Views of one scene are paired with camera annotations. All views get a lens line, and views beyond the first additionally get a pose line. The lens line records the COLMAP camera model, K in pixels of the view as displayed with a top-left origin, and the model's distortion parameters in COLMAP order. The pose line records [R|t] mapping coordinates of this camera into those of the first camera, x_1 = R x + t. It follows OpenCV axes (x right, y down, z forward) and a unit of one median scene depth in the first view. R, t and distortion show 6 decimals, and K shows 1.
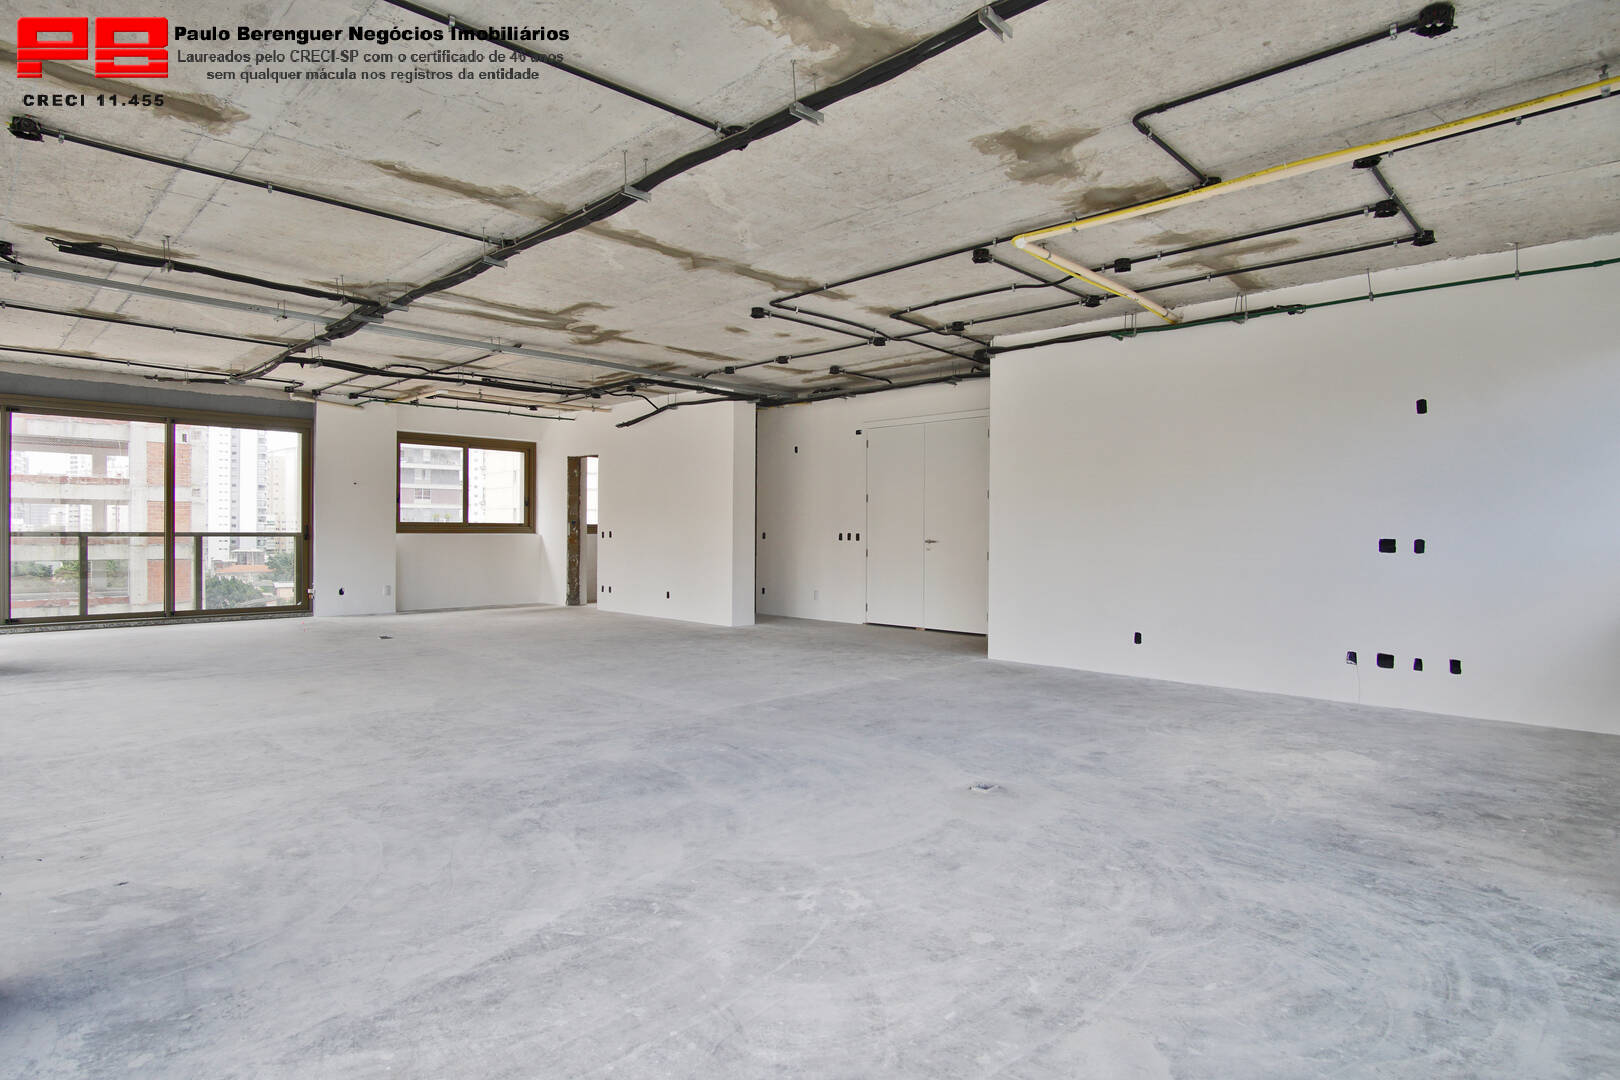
lens RADIAL K [[865.8, 0, 807.1], [0, 865.8, 537.6], [0, 0, 1]] dist [-0.035338, 0.010447]
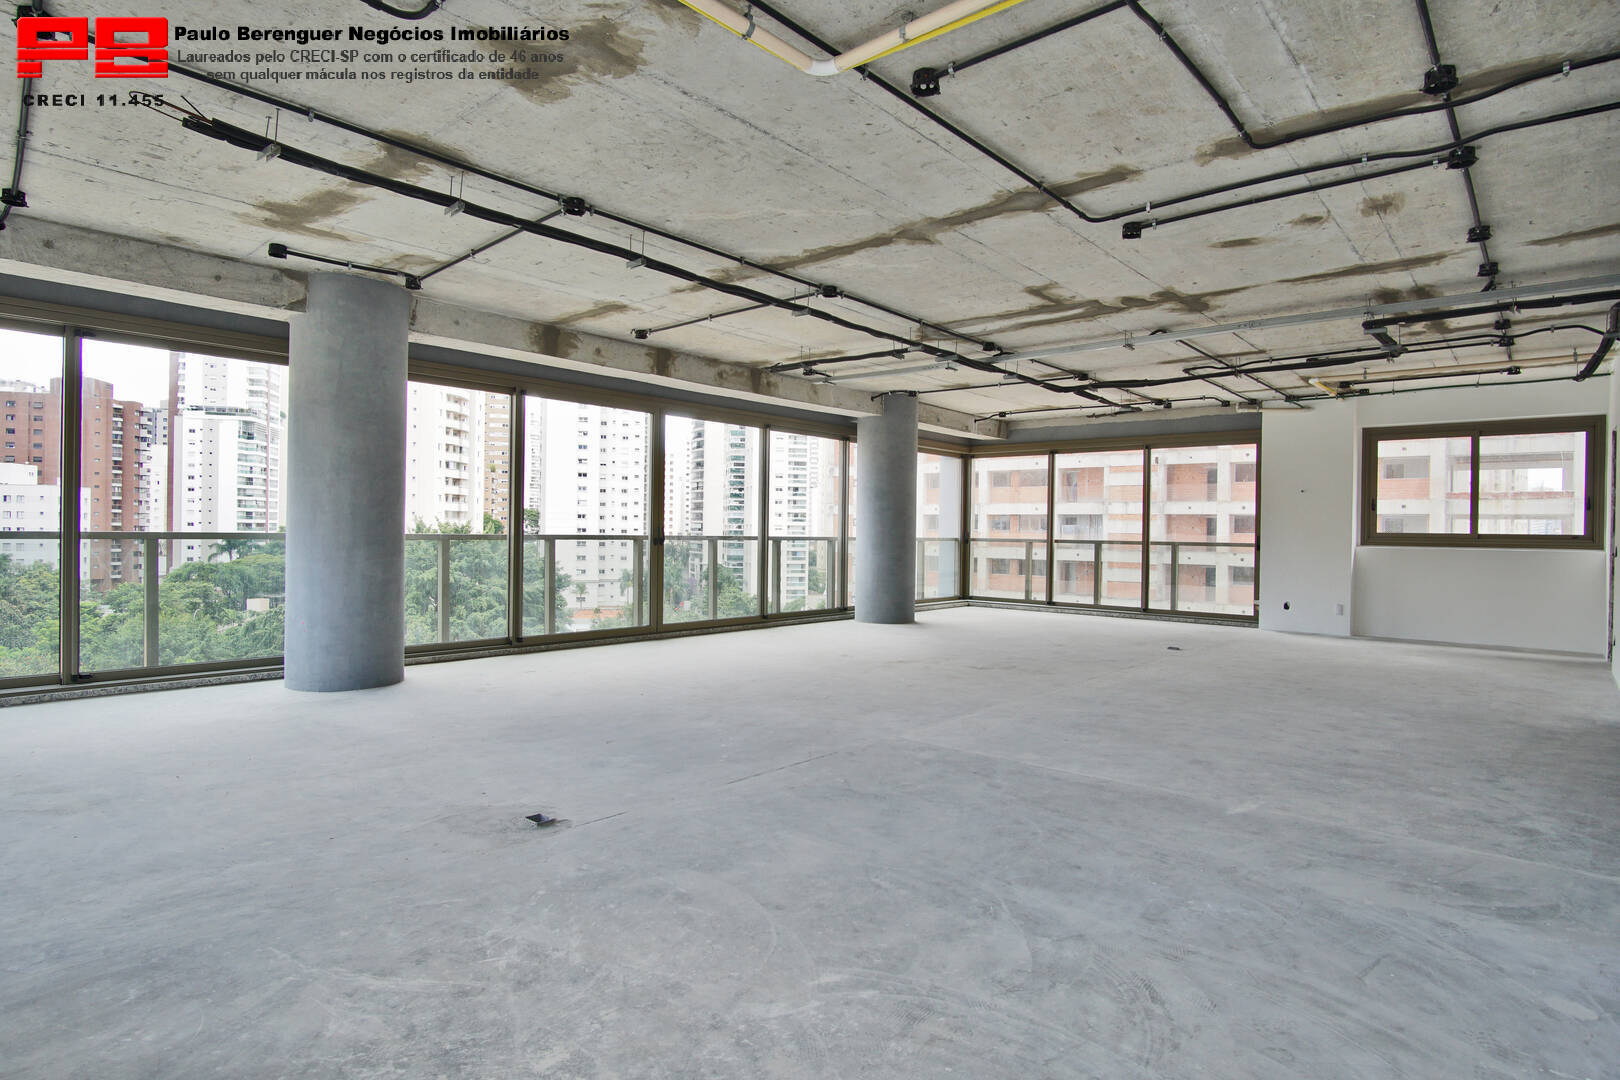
lens RADIAL K [[865.8, 0, 804.1], [0, 865.8, 533.1], [0, 0, 1]] dist [-0.035338, 0.010447]
pose [[0.053775, -0.001894, -0.998551, 0.735092], [-0.022399, 0.999744, -0.003102, -0.004447], [0.998302, 0.022534, 0.053719, 0.813154]]
